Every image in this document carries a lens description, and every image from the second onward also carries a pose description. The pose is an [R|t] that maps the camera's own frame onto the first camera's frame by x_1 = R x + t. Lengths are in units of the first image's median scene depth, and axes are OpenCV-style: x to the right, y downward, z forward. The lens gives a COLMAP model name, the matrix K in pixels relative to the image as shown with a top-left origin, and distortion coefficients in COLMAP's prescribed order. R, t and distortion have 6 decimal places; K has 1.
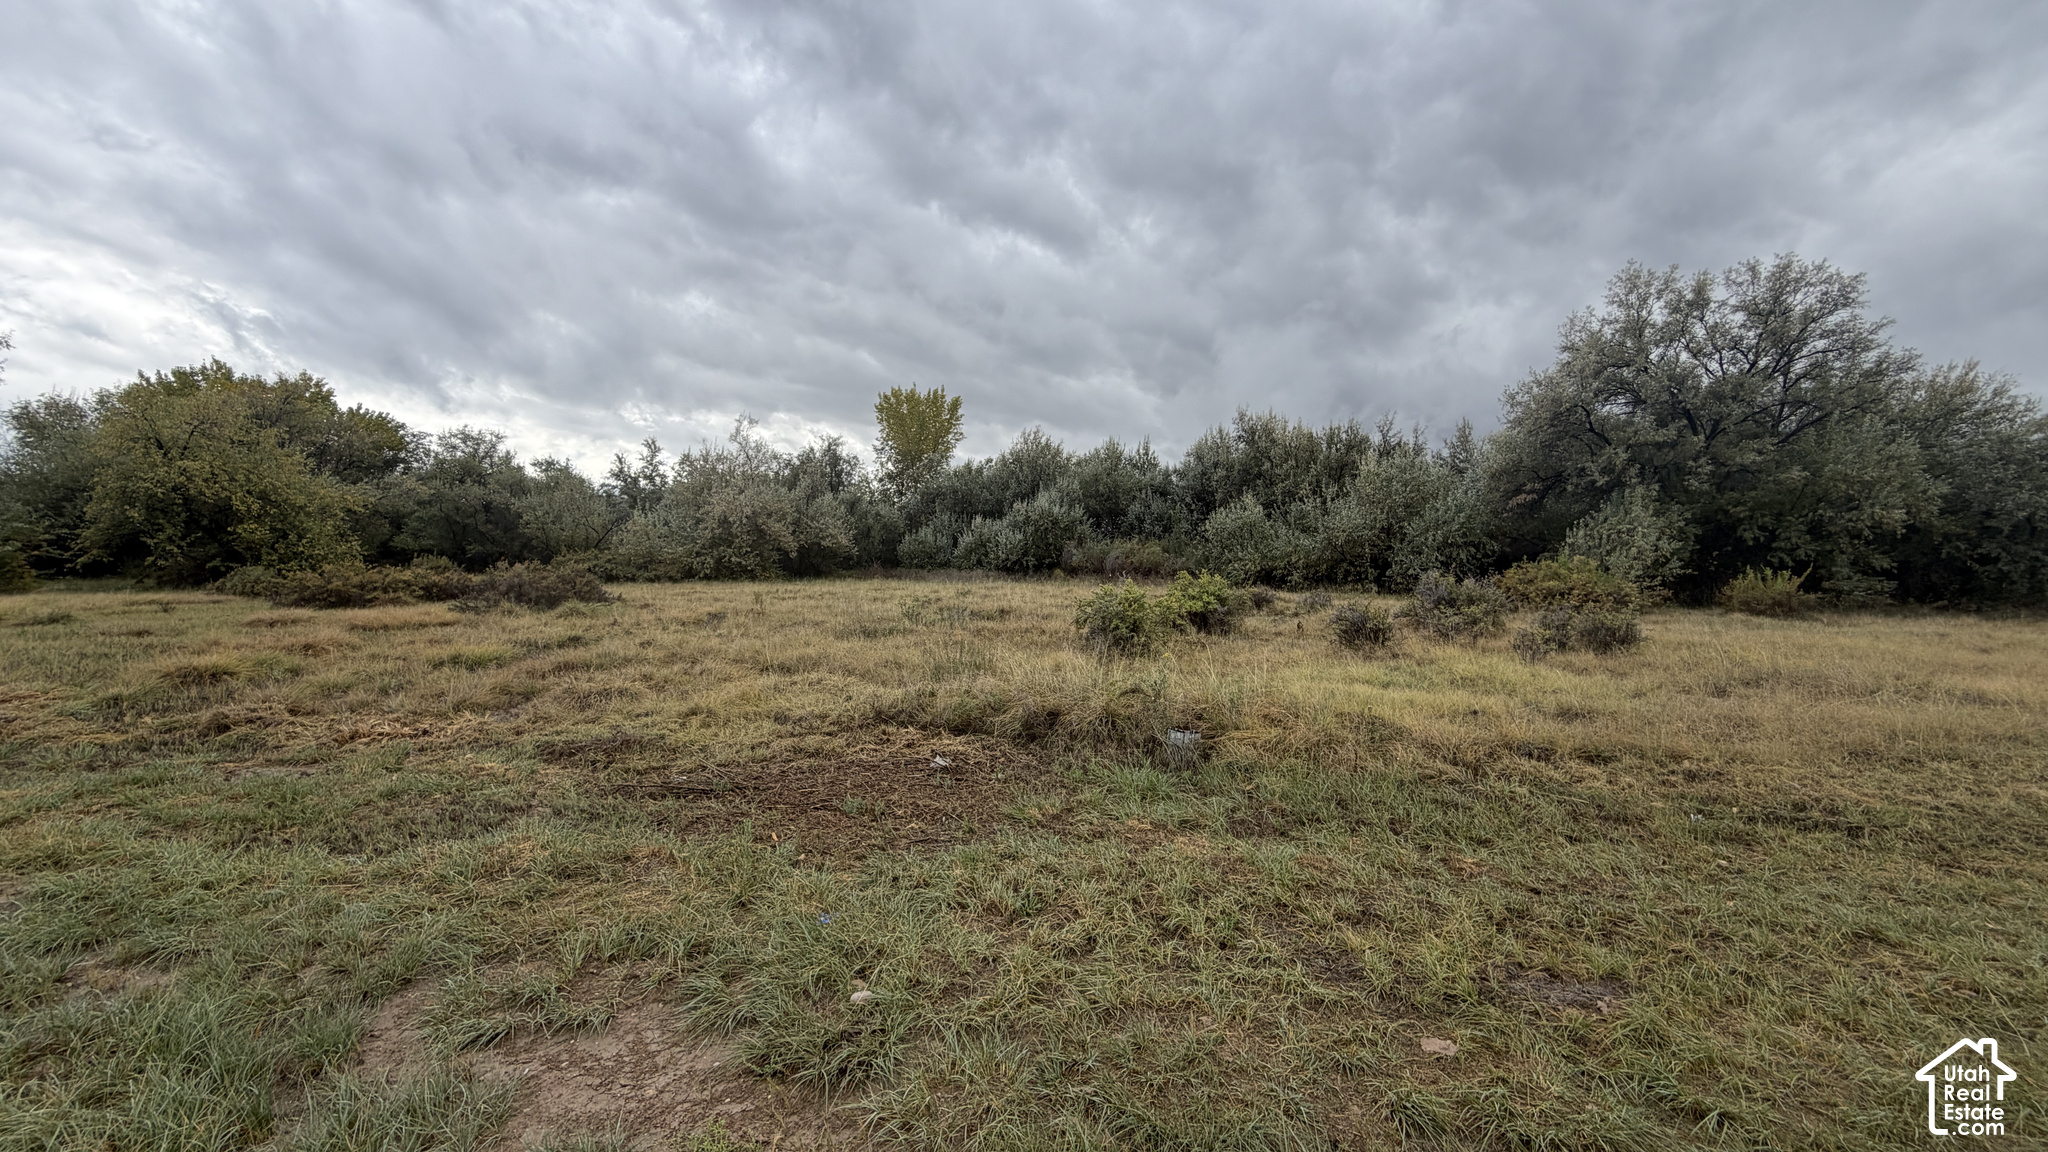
lens RADIAL K [[812.0, 0, 1020.8], [0, 812.0, 588.6], [0, 0, 1]] dist [0.003821, -0.001706]
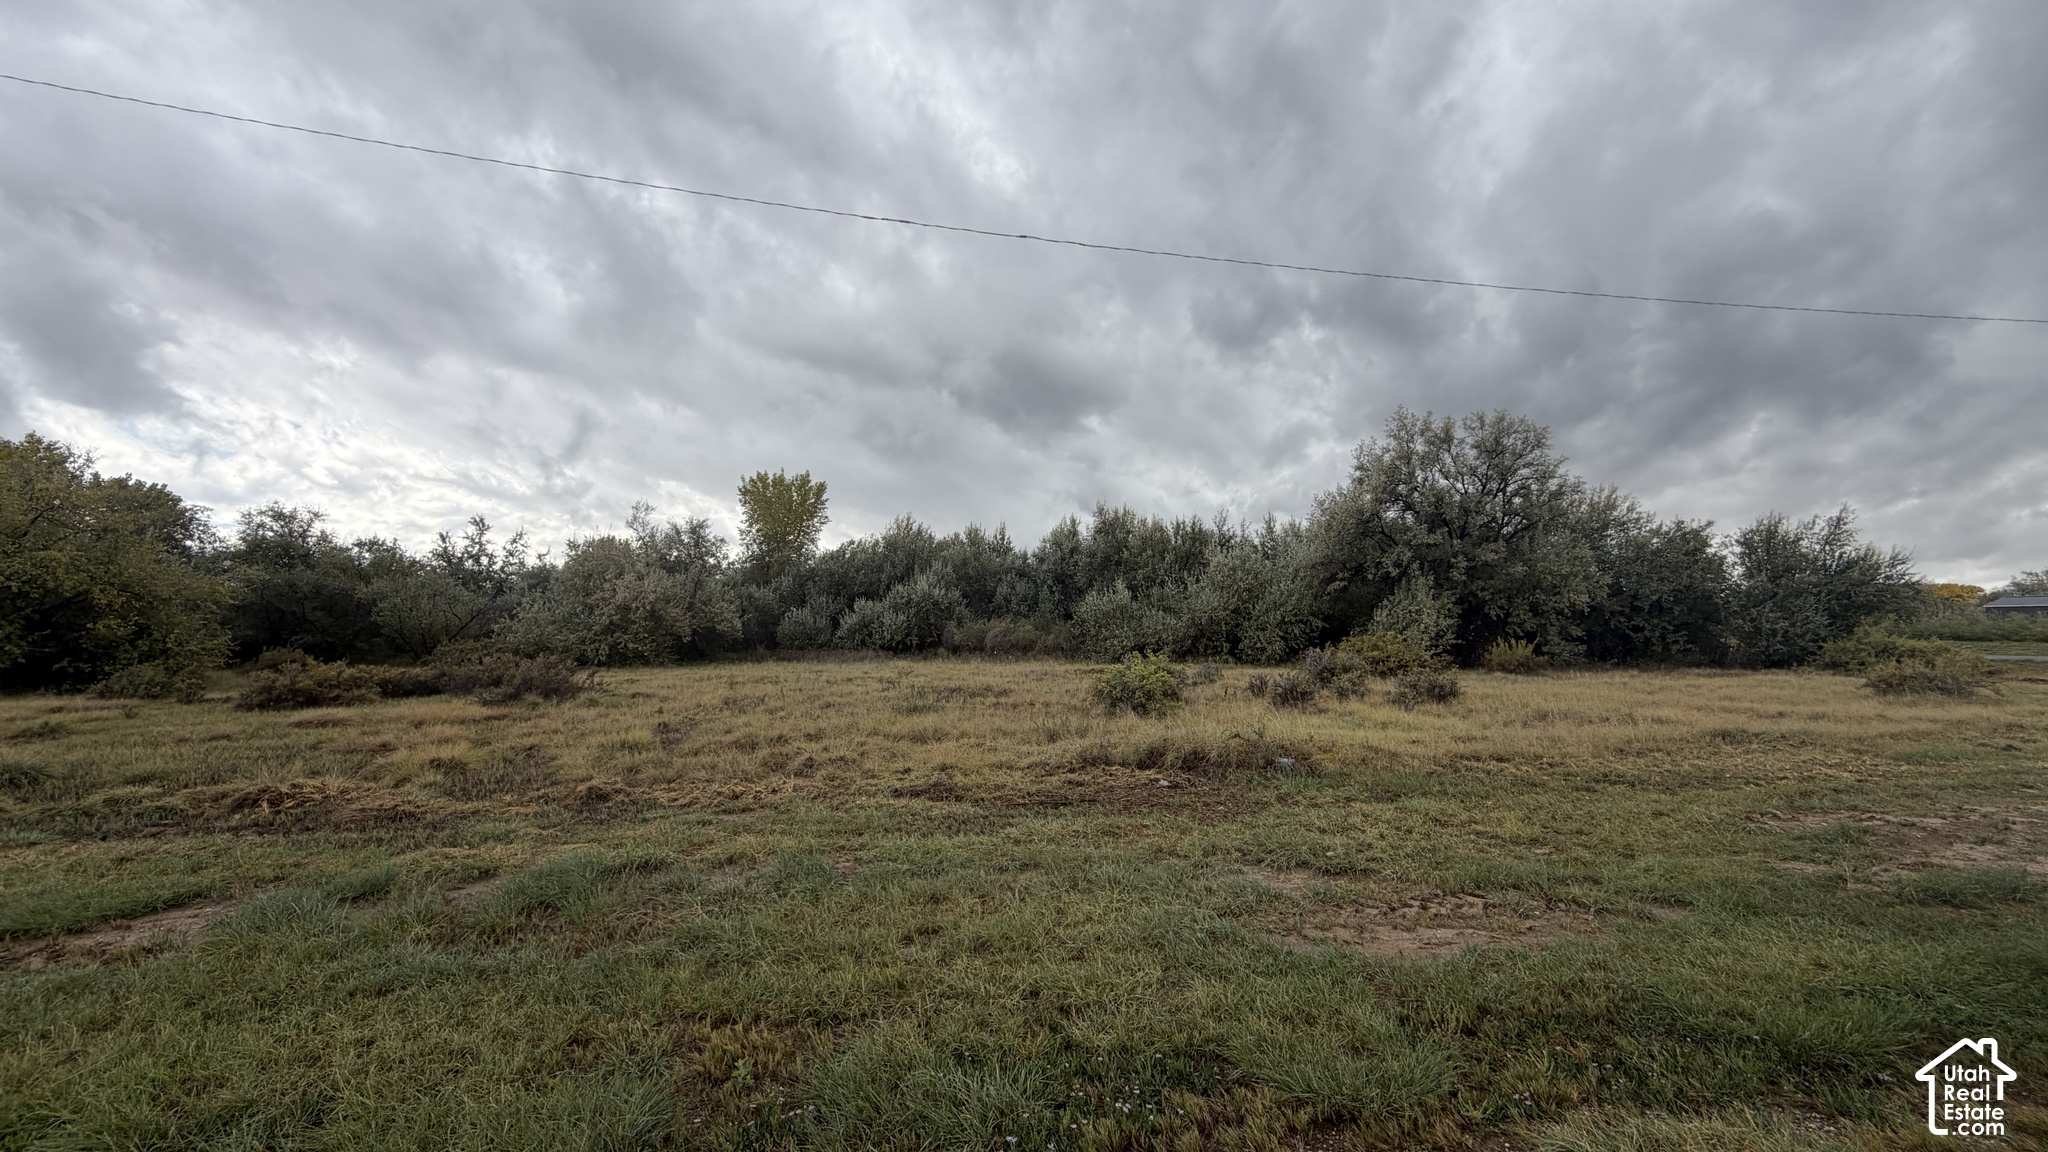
lens RADIAL K [[812.0, 0, 1027.1], [0, 812.0, 589.9], [0, 0, 1]] dist [0.003821, -0.001706]
pose [[0.971582, -0.004385, 0.236662, -0.117840], [0.025599, 0.995910, -0.086643, -0.005349], [-0.235314, 0.090239, 0.967721, -0.082936]]
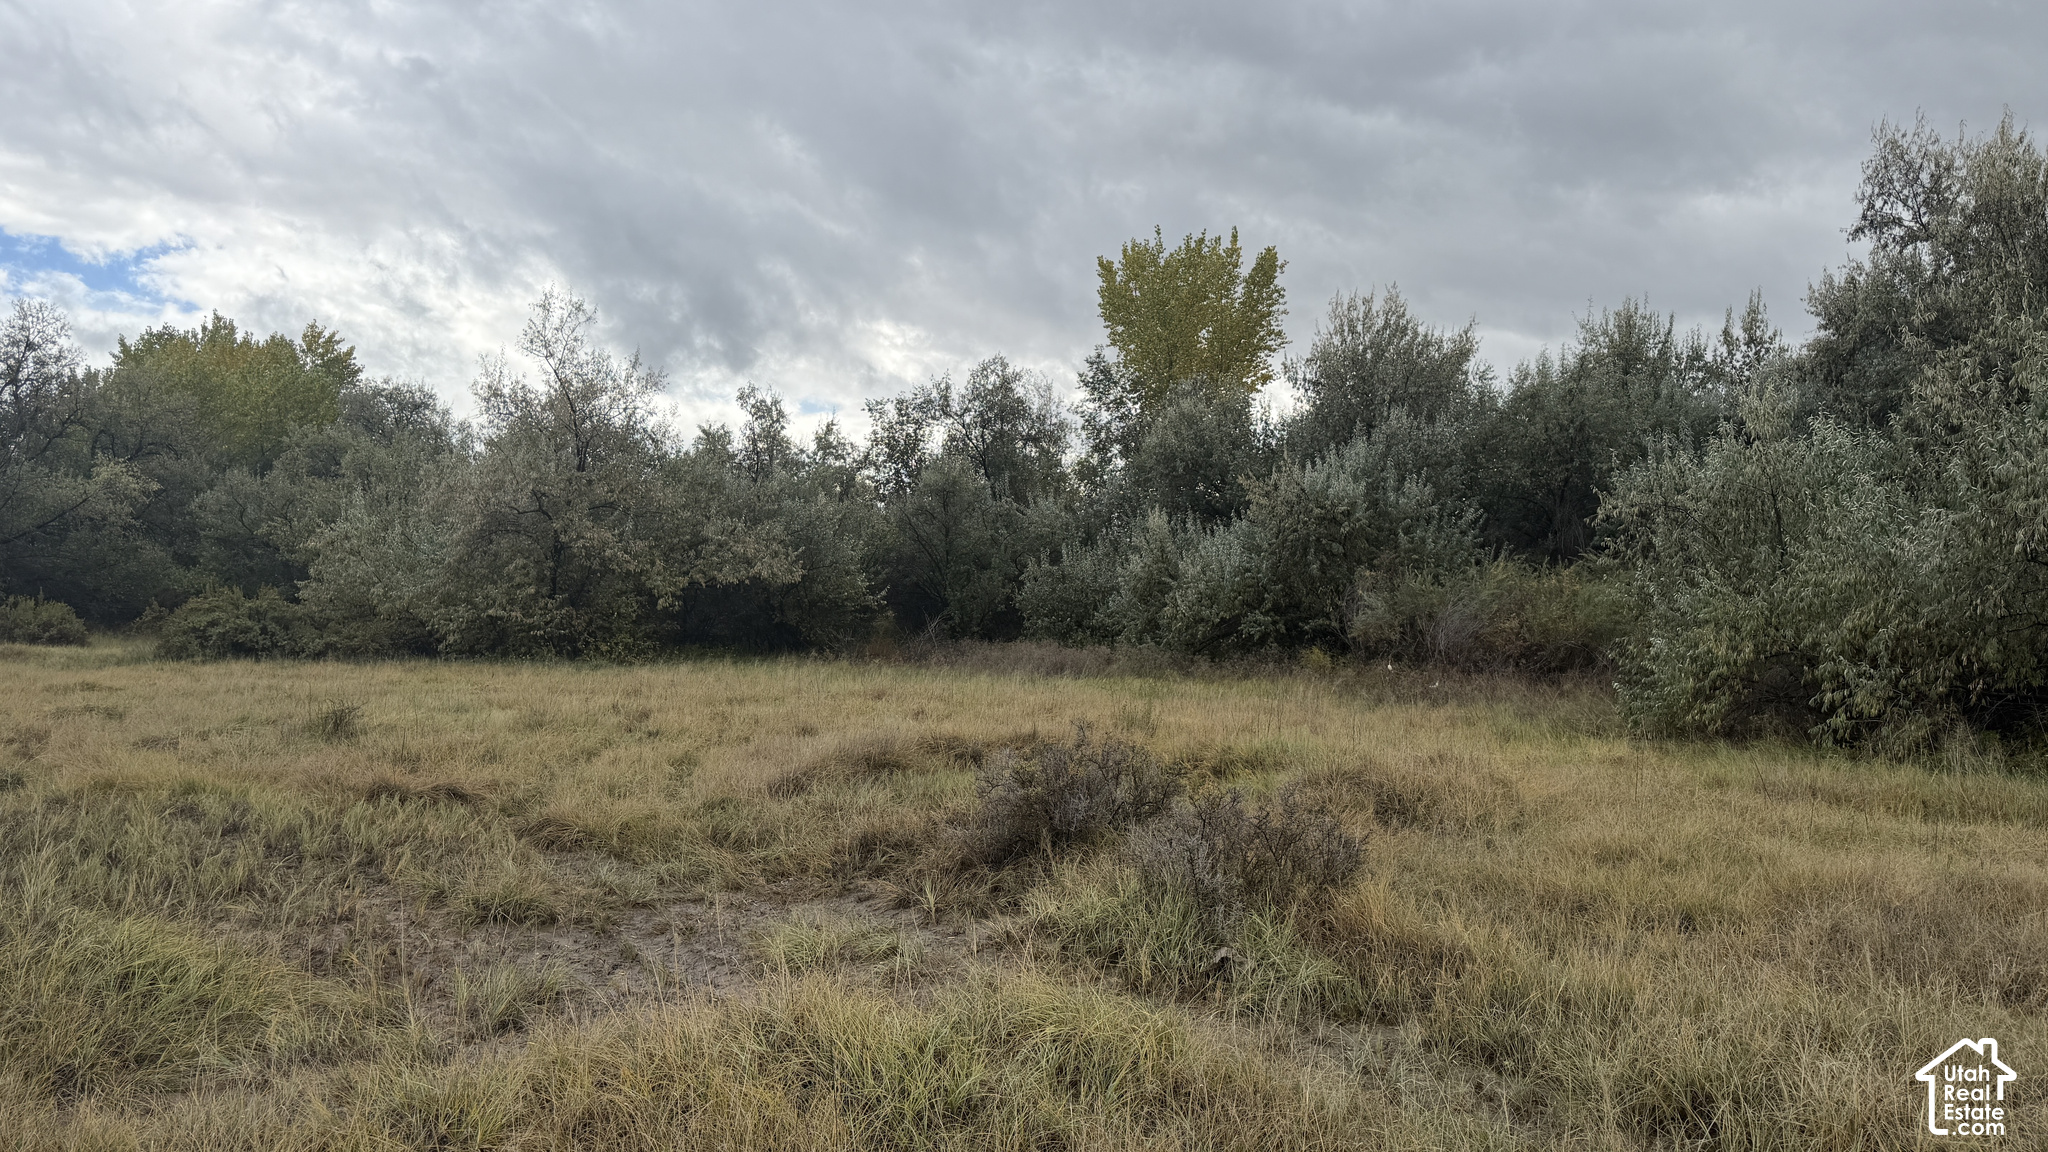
lens RADIAL K [[1423.3, 0, 1024.4], [0, 1423.3, 572.0], [0, 0, 1]] dist [0.035413, -0.035832]
pose [[0.879567, -0.006679, -0.475728, 0.284484], [-0.028937, 0.997299, -0.067503, -0.012814], [0.474894, 0.073140, 0.876998, 0.458117]]
